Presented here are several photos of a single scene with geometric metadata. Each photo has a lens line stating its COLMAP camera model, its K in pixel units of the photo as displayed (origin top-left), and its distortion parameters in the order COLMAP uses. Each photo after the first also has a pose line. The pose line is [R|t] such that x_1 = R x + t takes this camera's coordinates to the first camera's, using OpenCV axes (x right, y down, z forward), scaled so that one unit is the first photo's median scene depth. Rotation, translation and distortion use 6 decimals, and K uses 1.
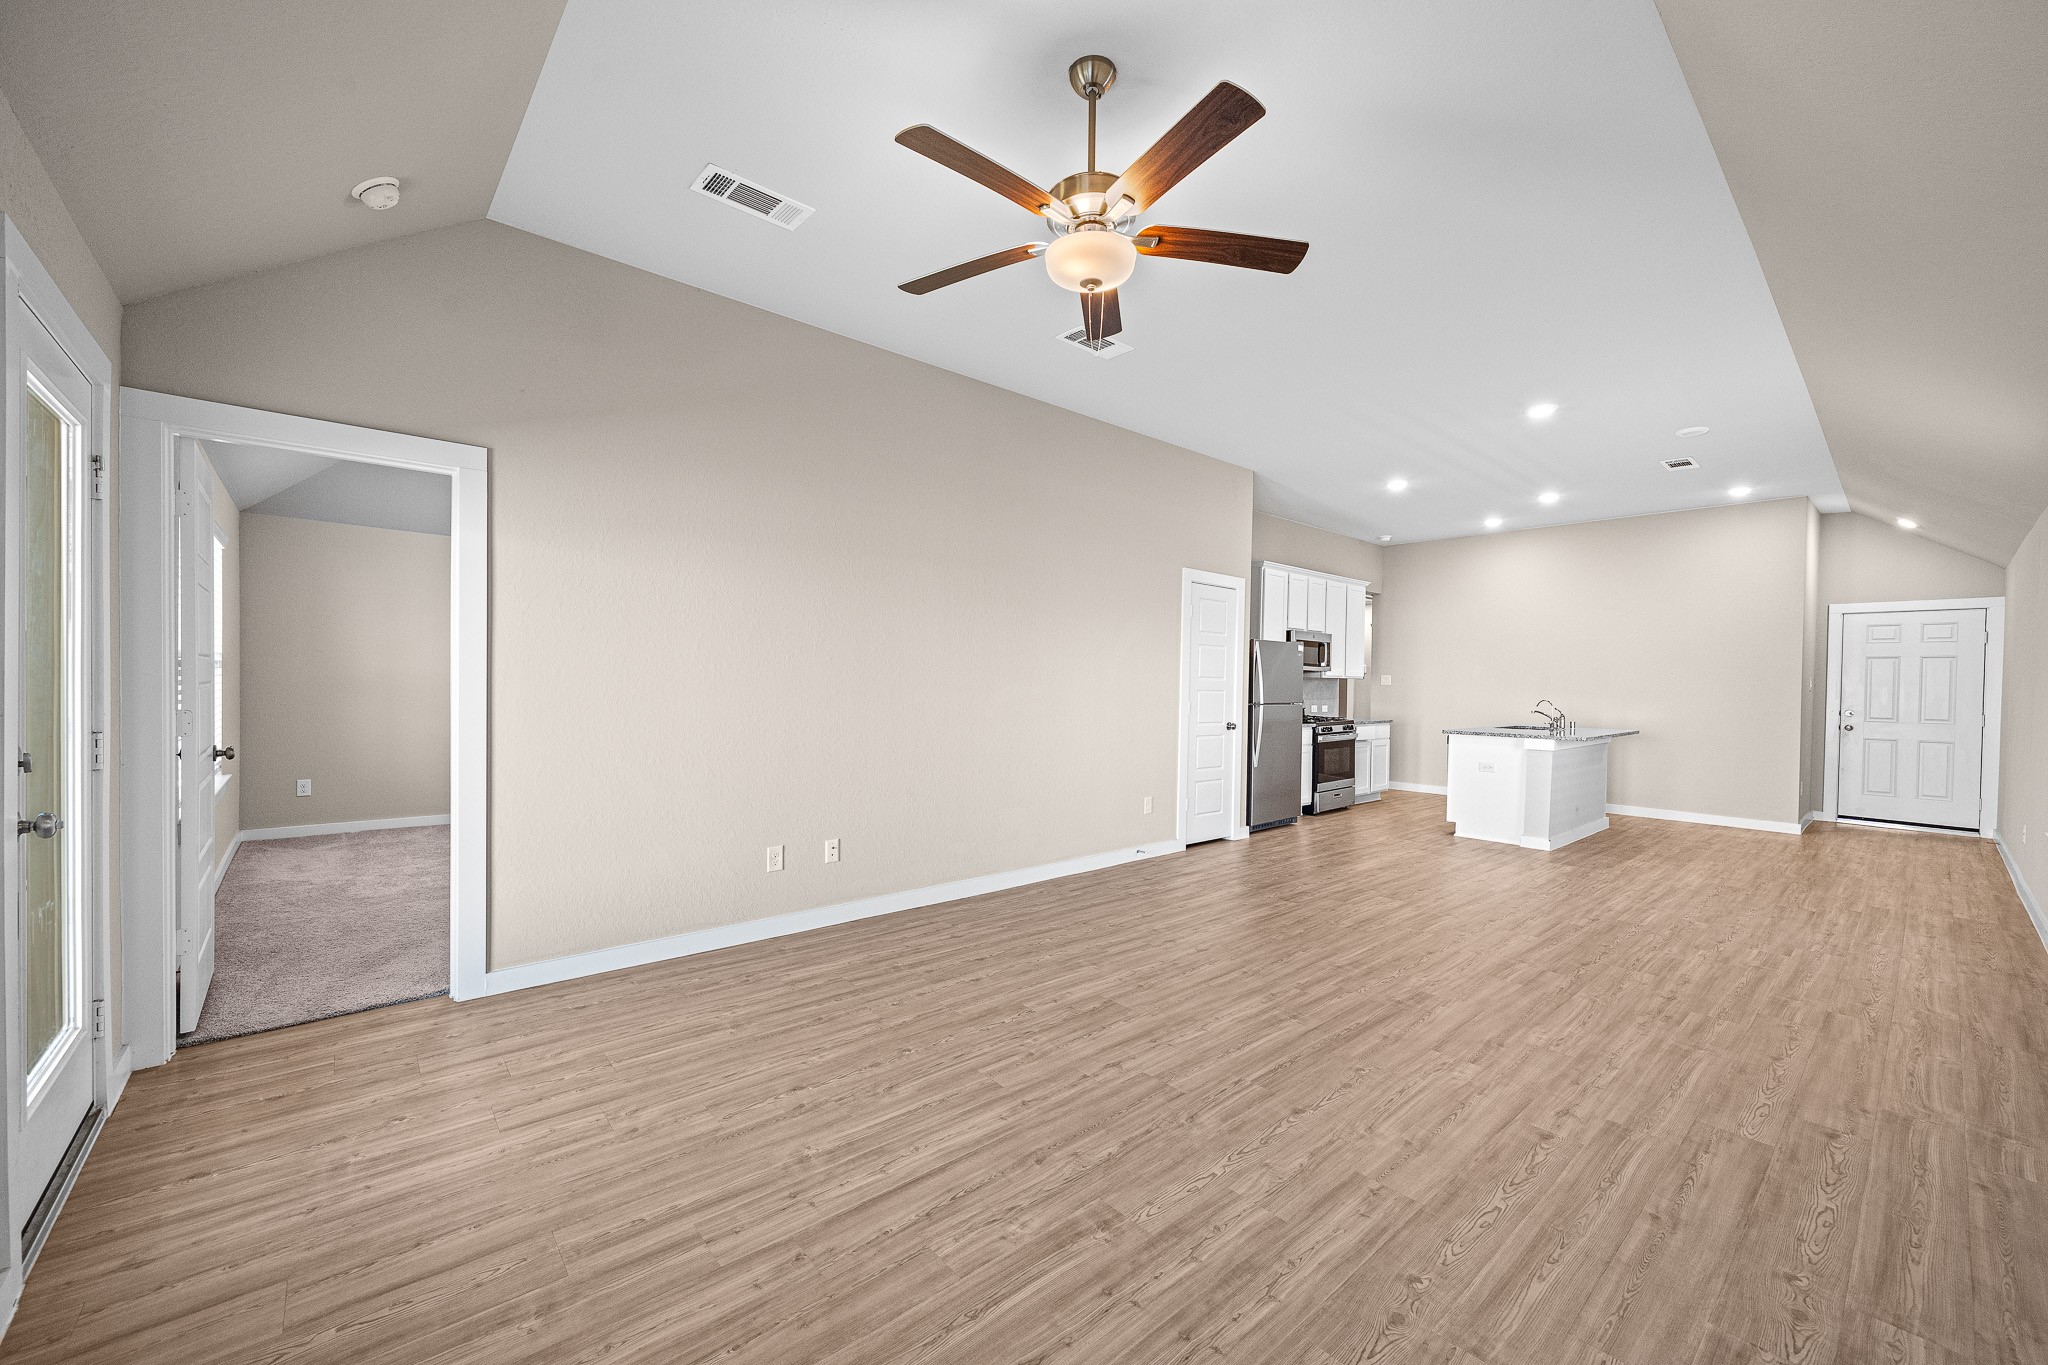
lens RADIAL K [[797.5, 0, 1024.6], [0, 797.5, 685.8], [0, 0, 1]] dist [-0.005662, -0.000497]
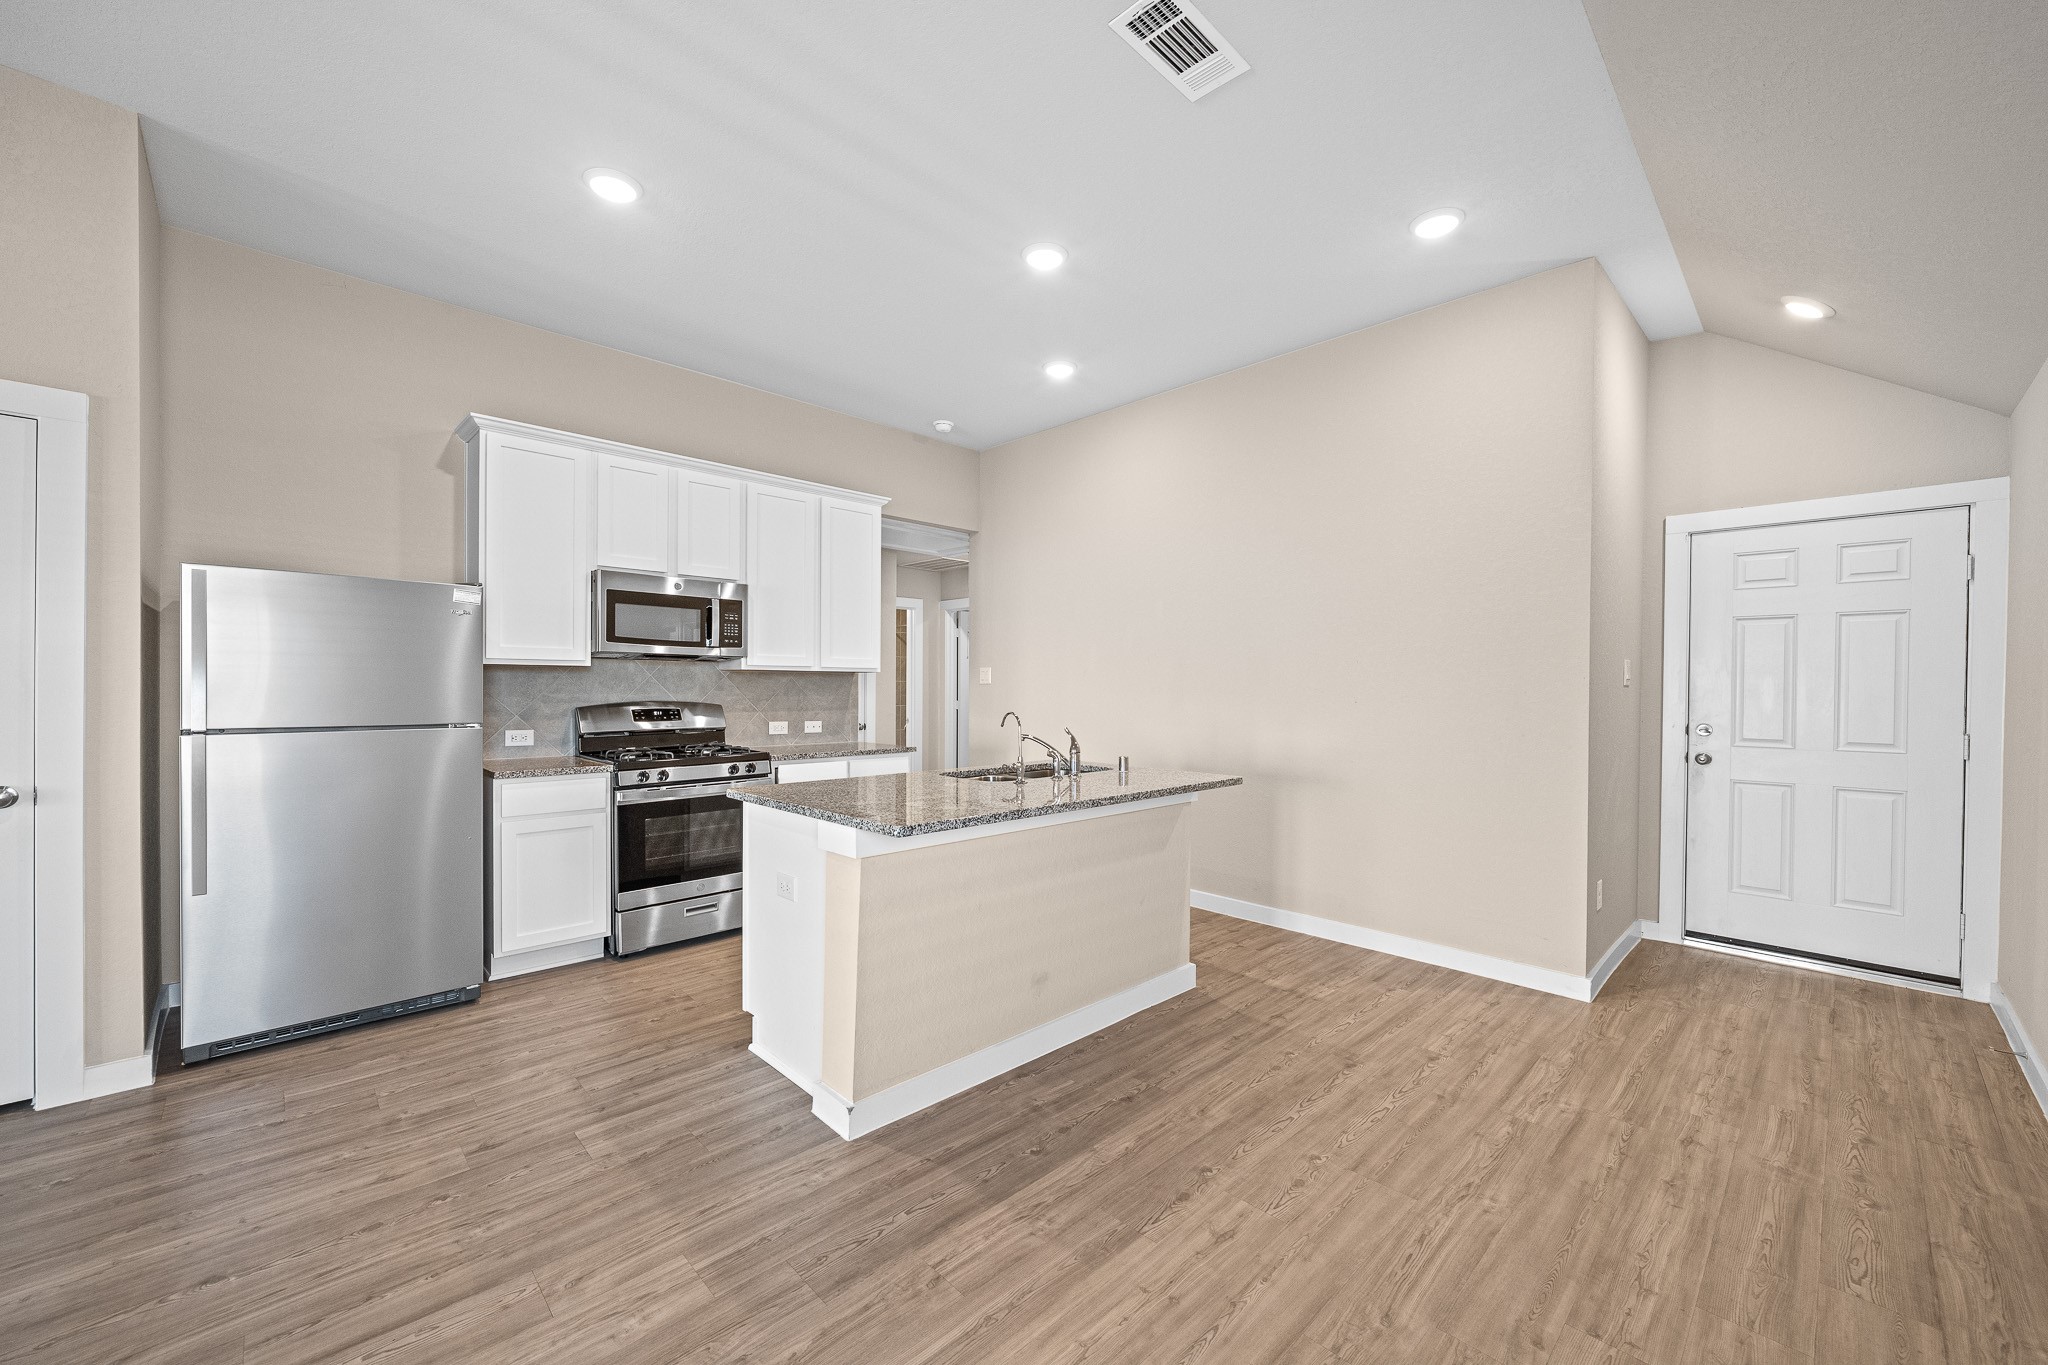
lens RADIAL K [[797.5, 0, 1032.4], [0, 797.5, 688.3], [0, 0, 1]] dist [-0.005662, -0.000497]
pose [[0.998493, -0.007852, 0.054313, 1.199597], [0.008016, 0.999964, -0.002792, 0.012370], [-0.054289, 0.003223, 0.998520, 1.059458]]
